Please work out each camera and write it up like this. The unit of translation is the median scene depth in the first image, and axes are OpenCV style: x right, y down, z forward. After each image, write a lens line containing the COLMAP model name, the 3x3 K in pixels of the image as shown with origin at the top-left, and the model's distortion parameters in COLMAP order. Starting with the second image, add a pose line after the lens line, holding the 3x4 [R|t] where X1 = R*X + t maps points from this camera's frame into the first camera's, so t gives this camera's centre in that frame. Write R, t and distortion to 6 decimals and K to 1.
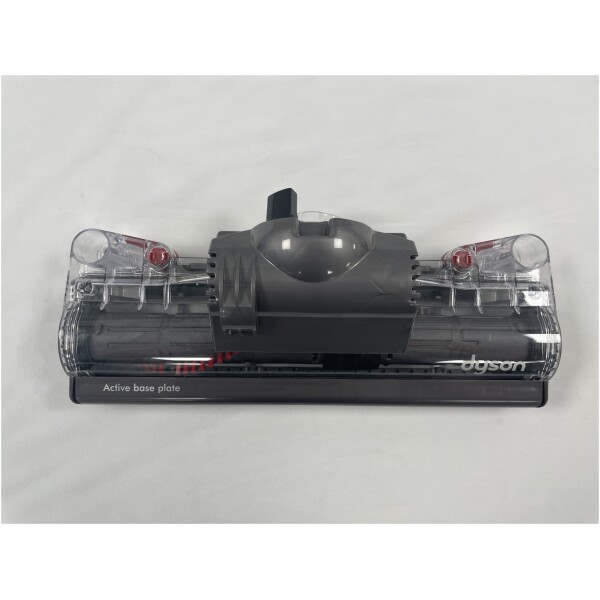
lens RADIAL K [[436.0, 0, 300.0], [0, 436.0, 300.0], [0, 0, 1]] dist [0.076183, -0.000669]
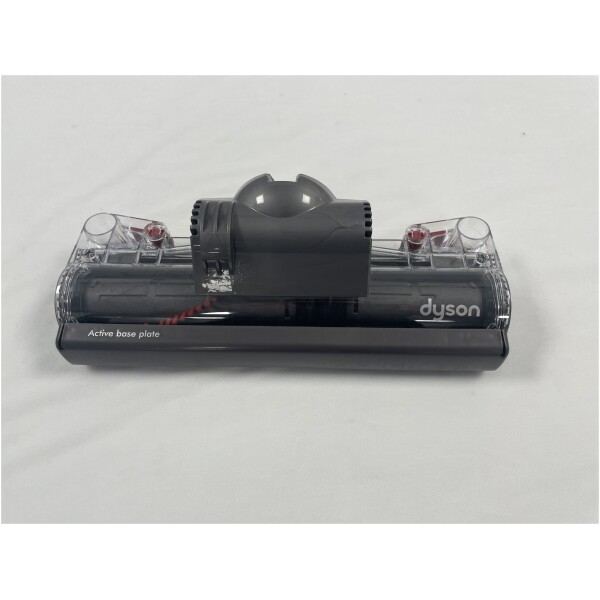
lens RADIAL K [[436.0, 0, 300.0], [0, 436.0, 300.0], [0, 0, 1]] dist [0.076183, -0.000669]
pose [[0.999634, -0.001604, -0.027001, 0.097828], [-0.008537, 0.928508, -0.371215, 0.516258], [0.025666, 0.371309, 0.928154, -0.014919]]
